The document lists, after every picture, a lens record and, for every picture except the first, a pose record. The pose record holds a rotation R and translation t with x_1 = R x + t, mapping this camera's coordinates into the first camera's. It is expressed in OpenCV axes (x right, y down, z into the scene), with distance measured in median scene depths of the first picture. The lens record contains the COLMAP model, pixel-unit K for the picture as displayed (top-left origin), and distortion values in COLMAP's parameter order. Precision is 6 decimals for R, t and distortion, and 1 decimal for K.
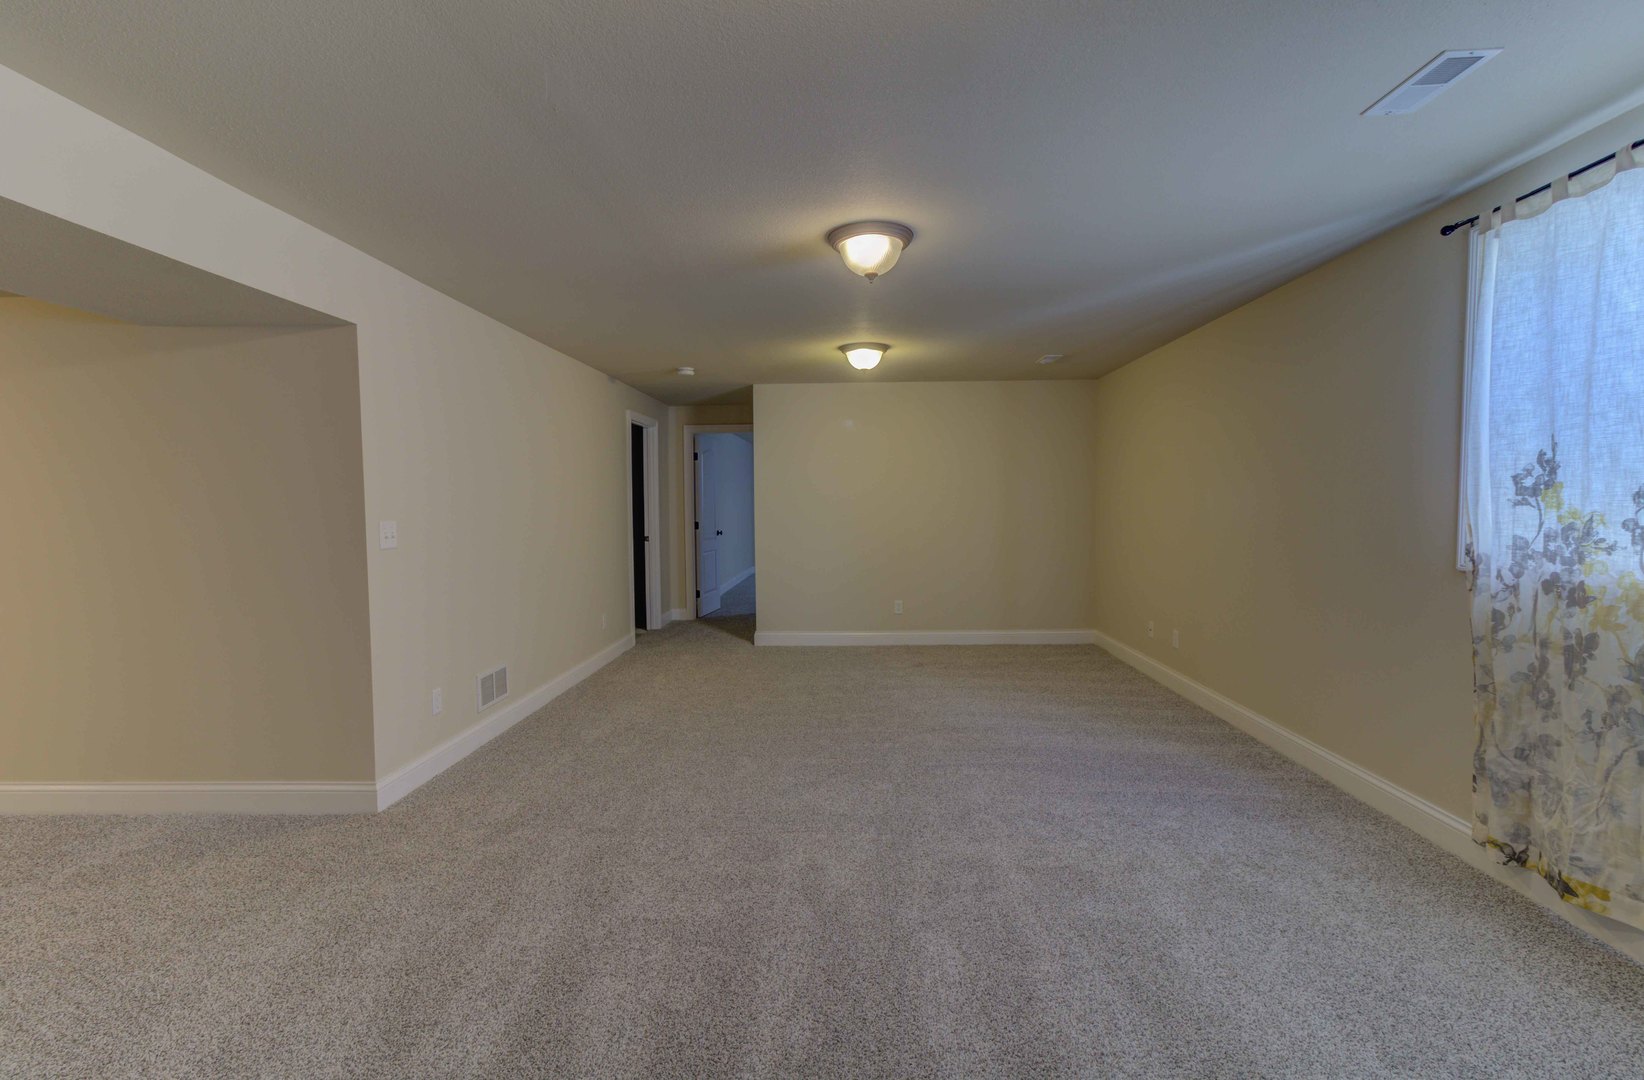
lens RADIAL K [[750.1, 0, 819.3], [0, 750.1, 514.0], [0, 0, 1]] dist [-0.035773, 0.042109]
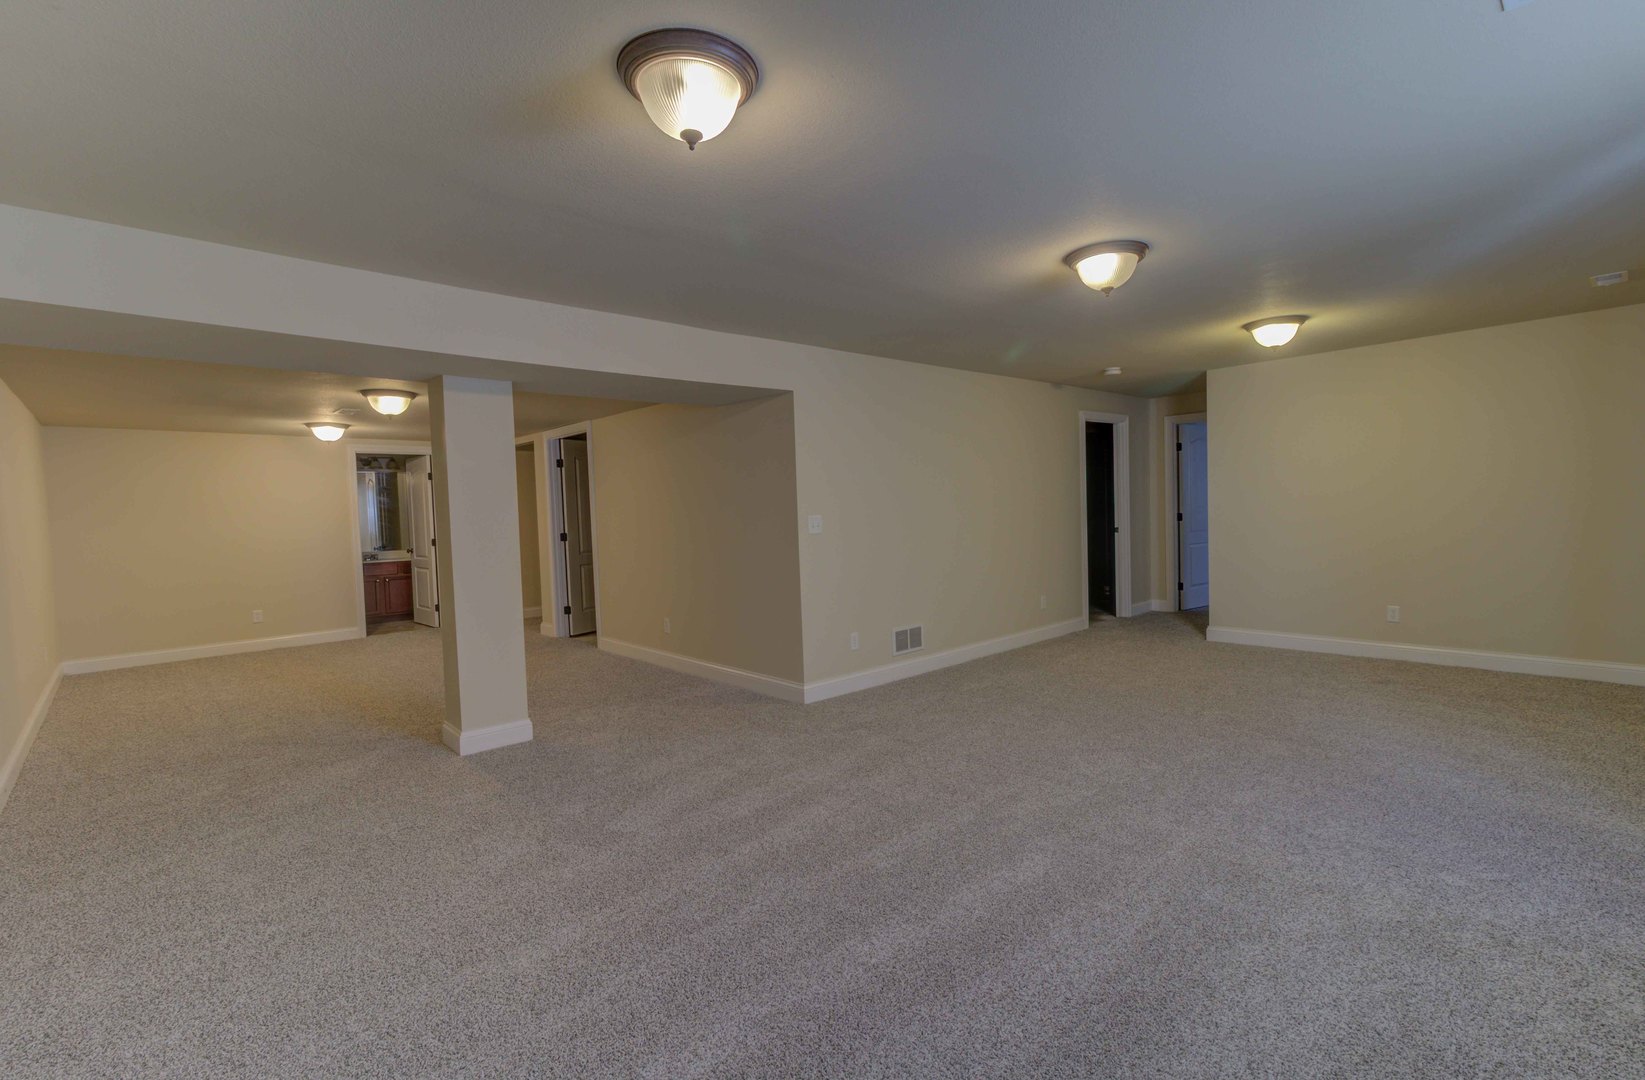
lens RADIAL K [[738.4, 0, 822.5], [0, 738.4, 540.0], [0, 0, 1]] dist [0.000664, 0.000545]
pose [[0.711305, 0.017732, -0.702660, 0.394079], [0.016402, 0.998991, 0.041814, -0.006221], [0.702692, -0.041267, 0.710296, -0.047648]]
